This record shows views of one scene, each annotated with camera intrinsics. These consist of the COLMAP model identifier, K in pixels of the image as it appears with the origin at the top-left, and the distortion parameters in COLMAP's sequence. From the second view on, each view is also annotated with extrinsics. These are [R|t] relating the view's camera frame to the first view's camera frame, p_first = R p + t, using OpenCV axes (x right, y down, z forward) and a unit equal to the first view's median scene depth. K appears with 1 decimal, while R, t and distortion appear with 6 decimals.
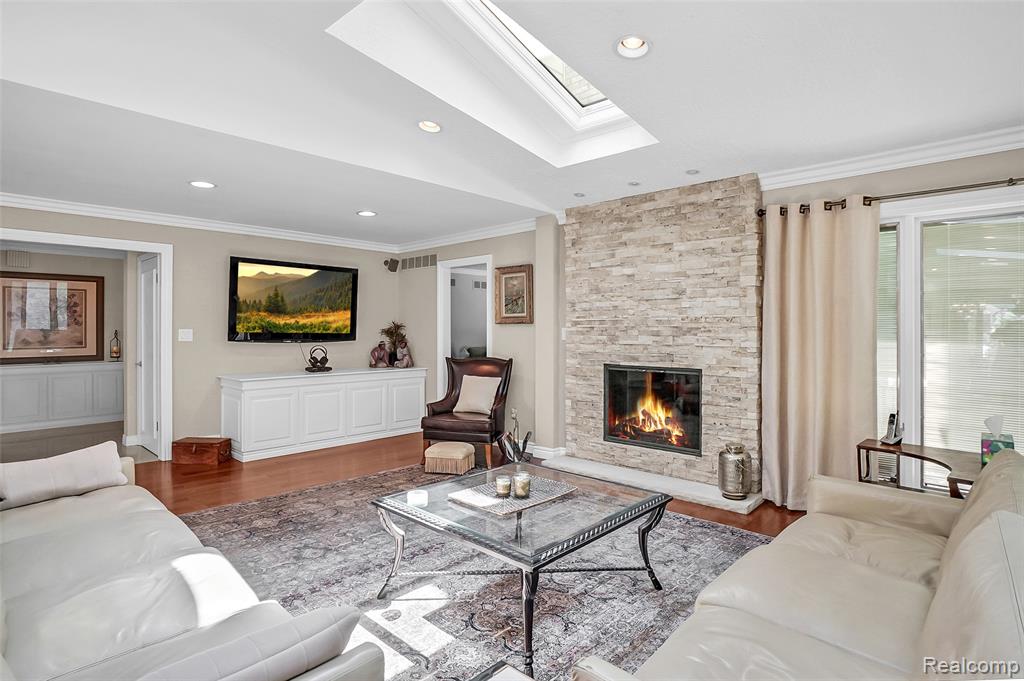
lens RADIAL K [[534.5, 0, 532.7], [0, 534.5, 327.1], [0, 0, 1]] dist [-0.038943, 0.000357]
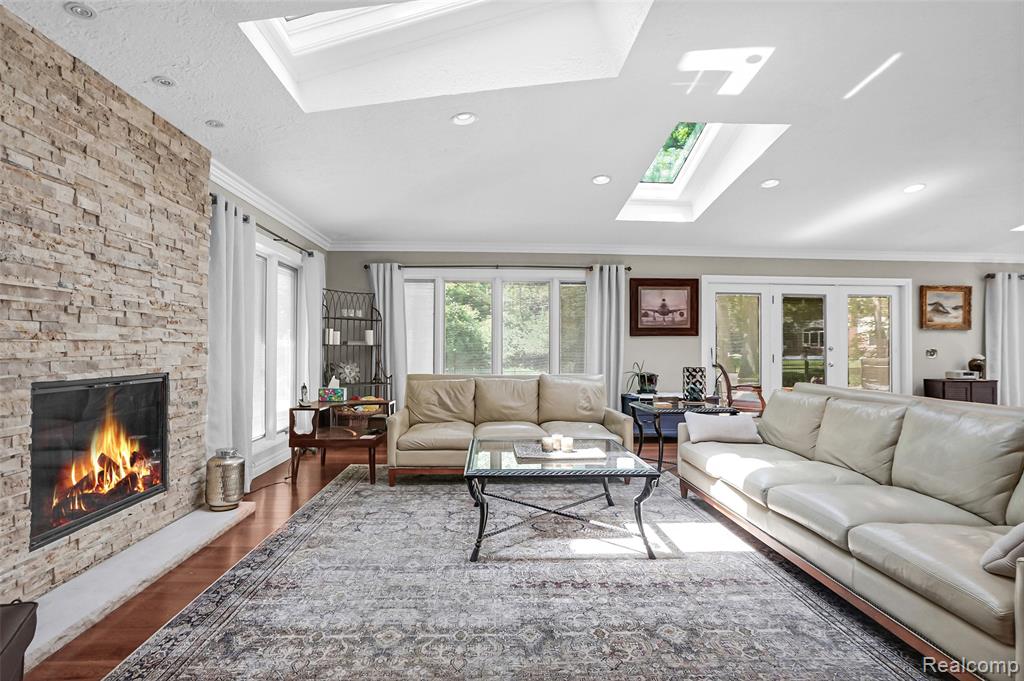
lens RADIAL K [[521.5, 0, 512.0], [0, 521.5, 340.5], [0, 0, 1]] dist [-0.043756, 0.023868]
pose [[-0.706412, 0.003725, 0.707791, -0.512705], [-0.007694, 0.999887, -0.012942, 0.037759], [-0.707759, -0.014588, -0.706303, 1.116954]]
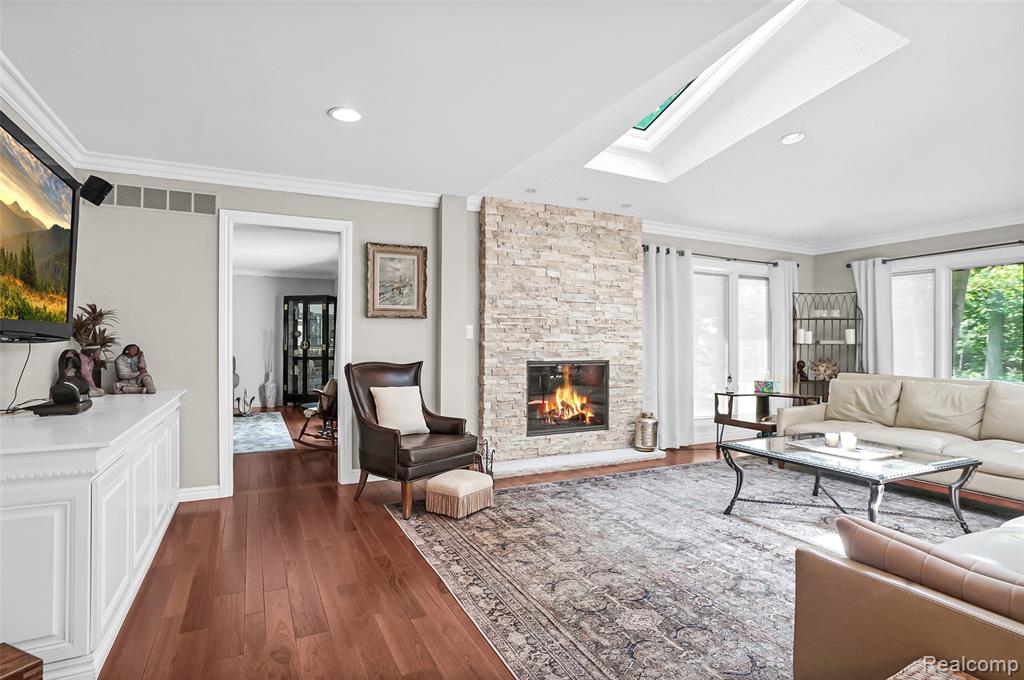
lens RADIAL K [[531.5, 0, 512.0], [0, 531.5, 340.0], [0, 0, 1]] dist [-0.055192, 0.030419]
pose [[0.363430, 0.006022, 0.931602, -0.899488], [-0.007225, 0.999967, -0.003645, 0.035470], [-0.931593, -0.005406, 0.363462, 0.722539]]
